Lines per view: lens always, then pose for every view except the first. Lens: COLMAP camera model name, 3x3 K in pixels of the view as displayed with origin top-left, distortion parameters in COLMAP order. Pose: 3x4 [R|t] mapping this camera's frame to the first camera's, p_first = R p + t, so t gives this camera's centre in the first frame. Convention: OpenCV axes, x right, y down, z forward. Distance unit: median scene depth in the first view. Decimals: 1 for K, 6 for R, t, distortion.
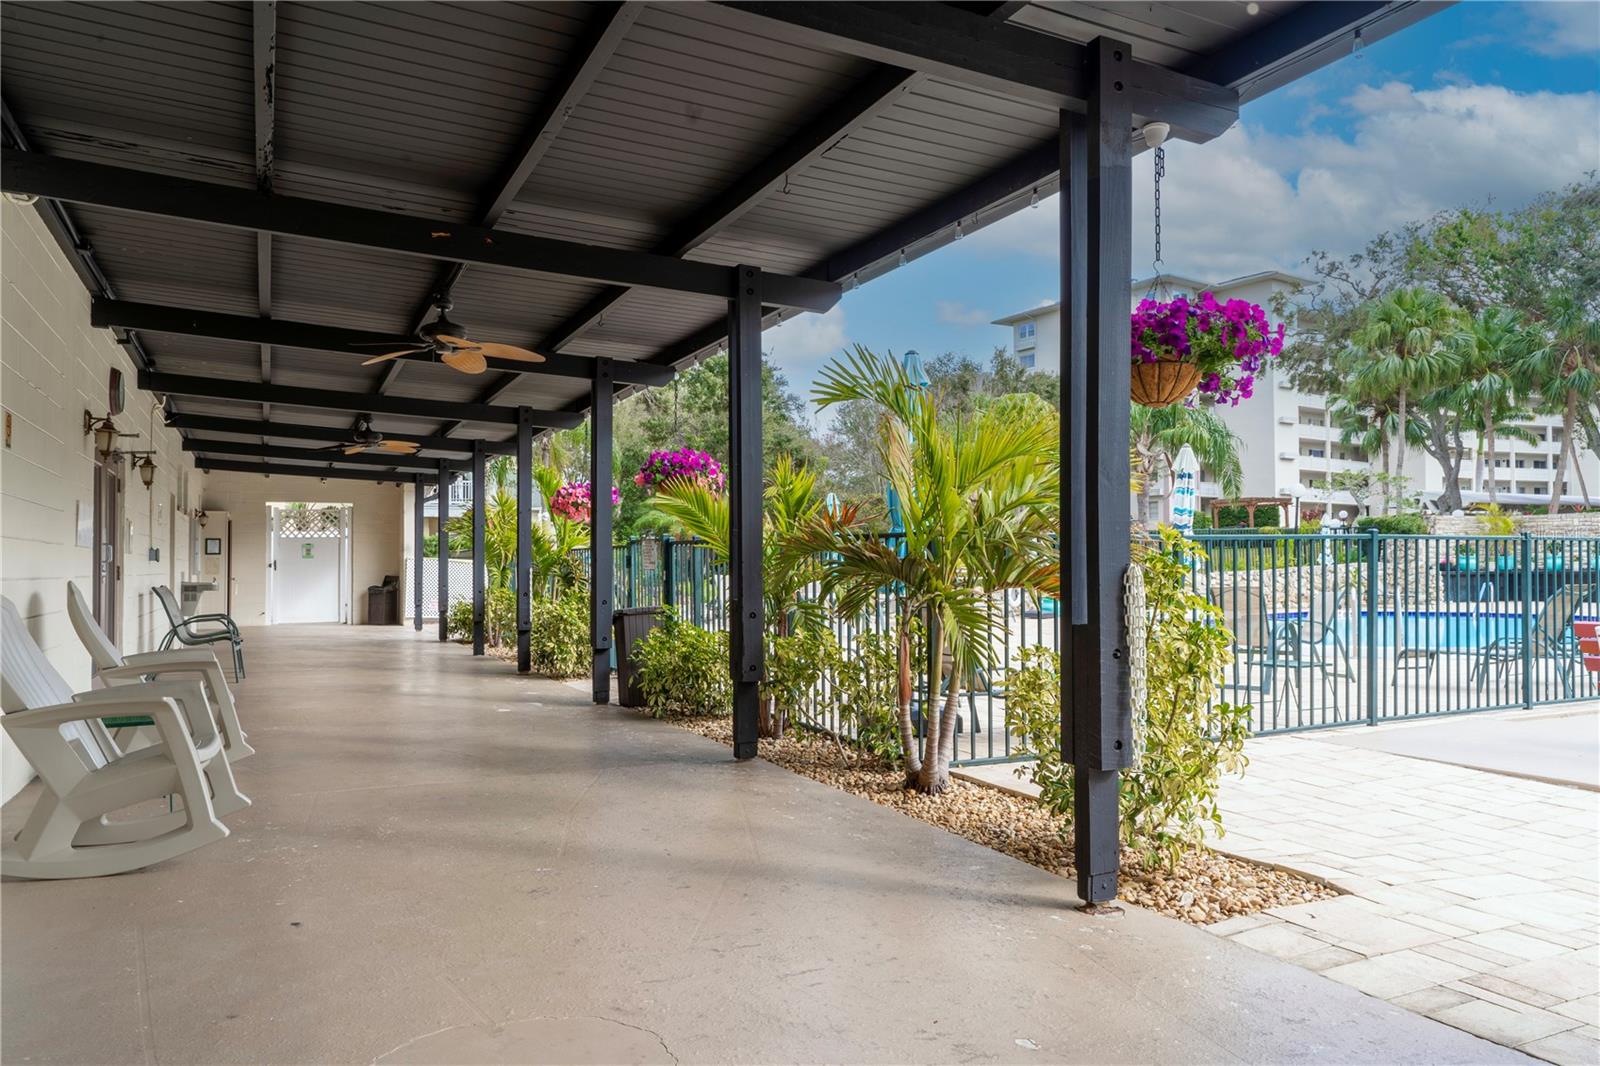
lens RADIAL K [[1090.4, 0, 802.1], [0, 1090.4, 540.8], [0, 0, 1]] dist [-0.001278, -0.000864]
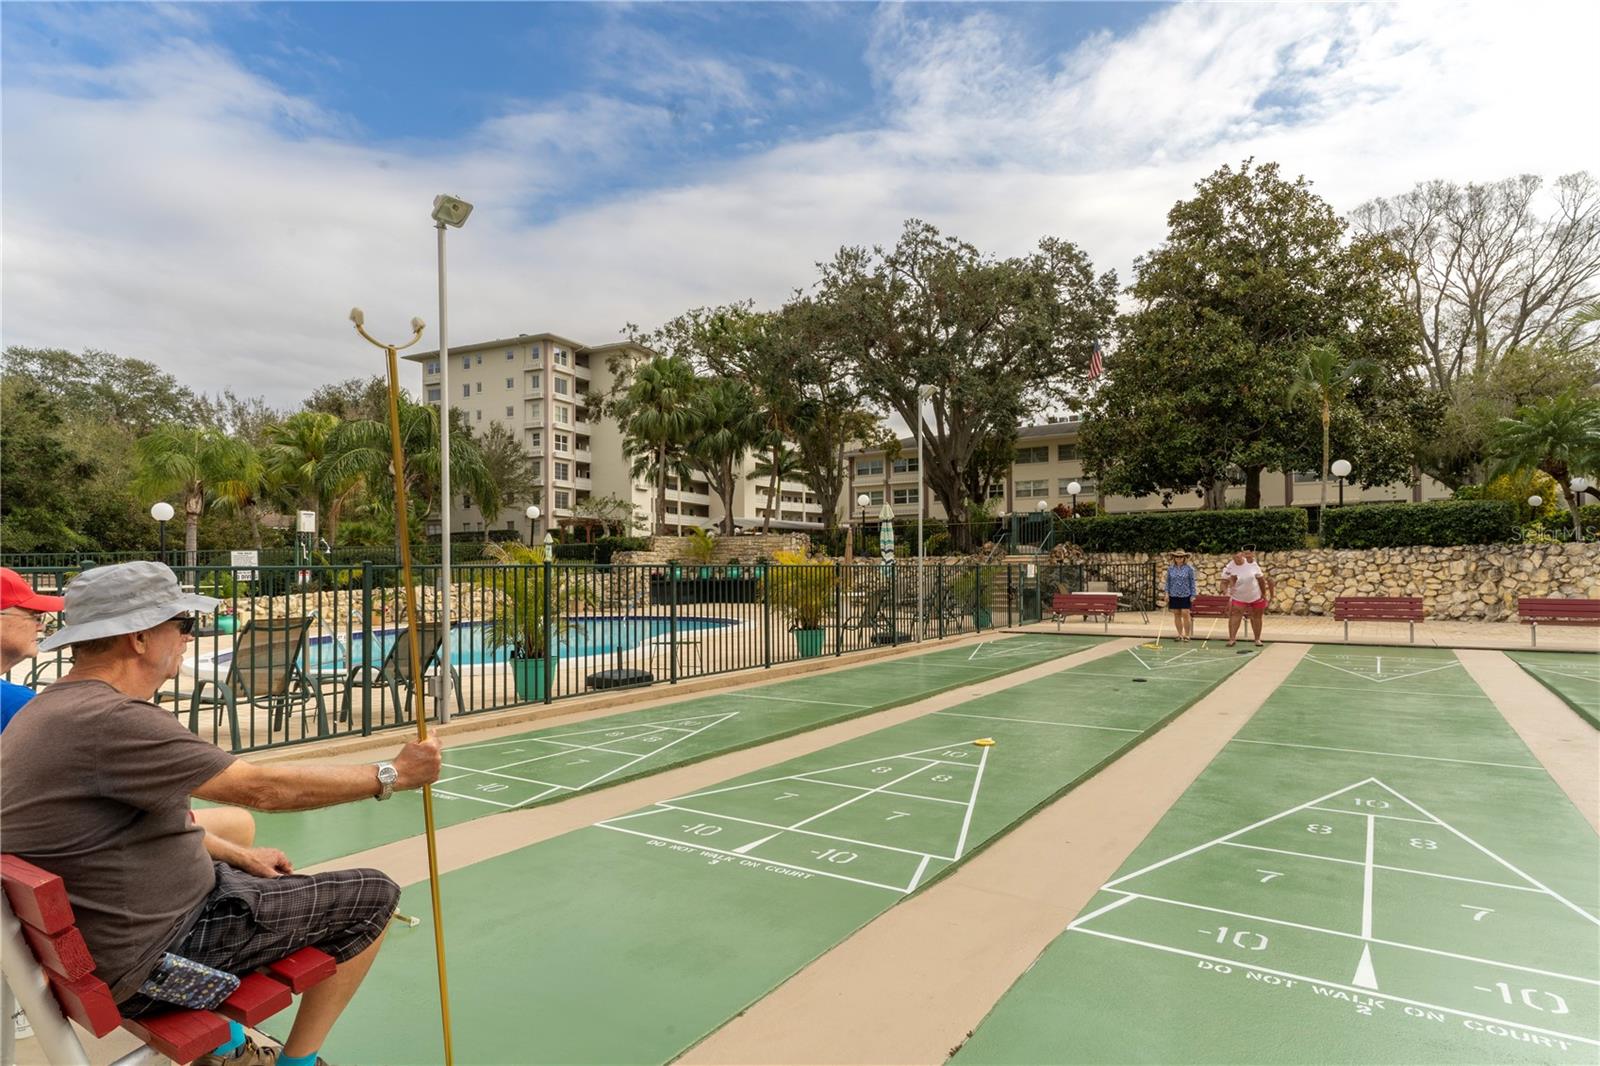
lens RADIAL K [[878.7, 0, 799.2], [0, 878.7, 536.2], [0, 0, 1]] dist [-0.001082, -0.000099]
pose [[0.864913, 0.016666, 0.501646, 0.185856], [-0.007555, 0.999768, -0.020188, -0.003125], [-0.501866, 0.013671, 0.864838, 0.039818]]
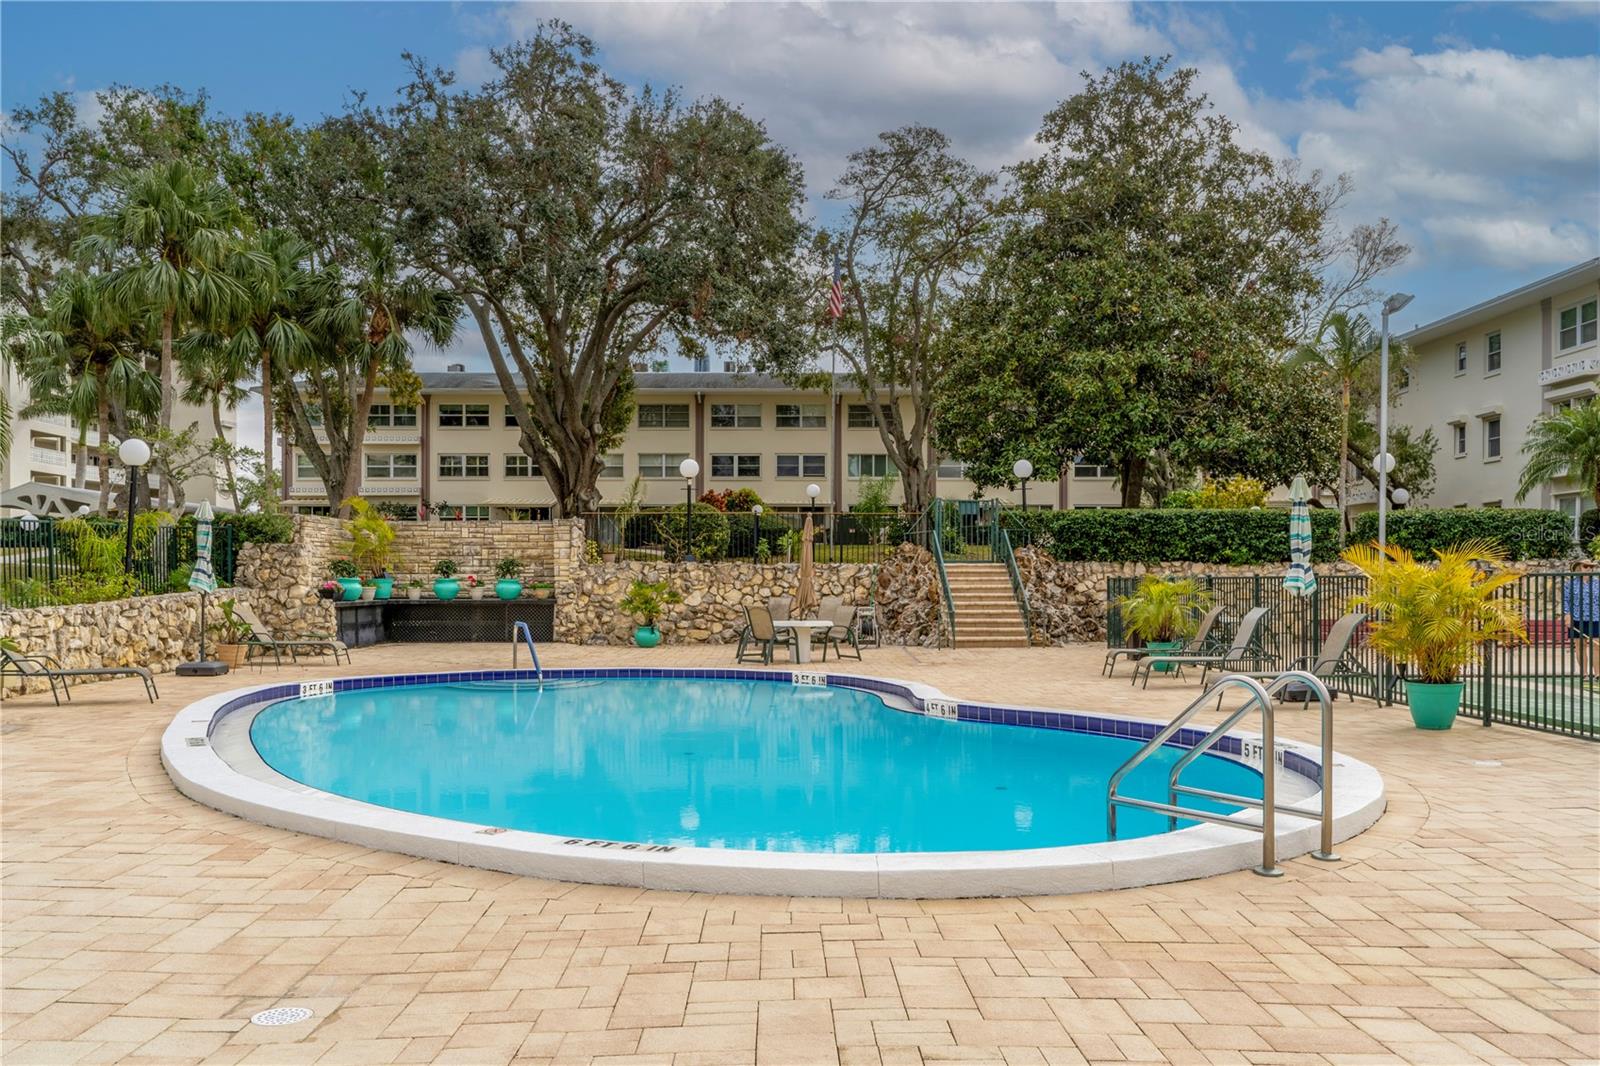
lens RADIAL K [[1270.5, 0, 798.7], [0, 1270.5, 541.4], [0, 0, 1]] dist [0.004187, 0.002195]
pose [[0.418857, 0.032706, 0.907463, 0.031656], [-0.020632, 0.999436, -0.026498, 0.004846], [-0.907818, -0.007624, 0.419296, 0.358835]]
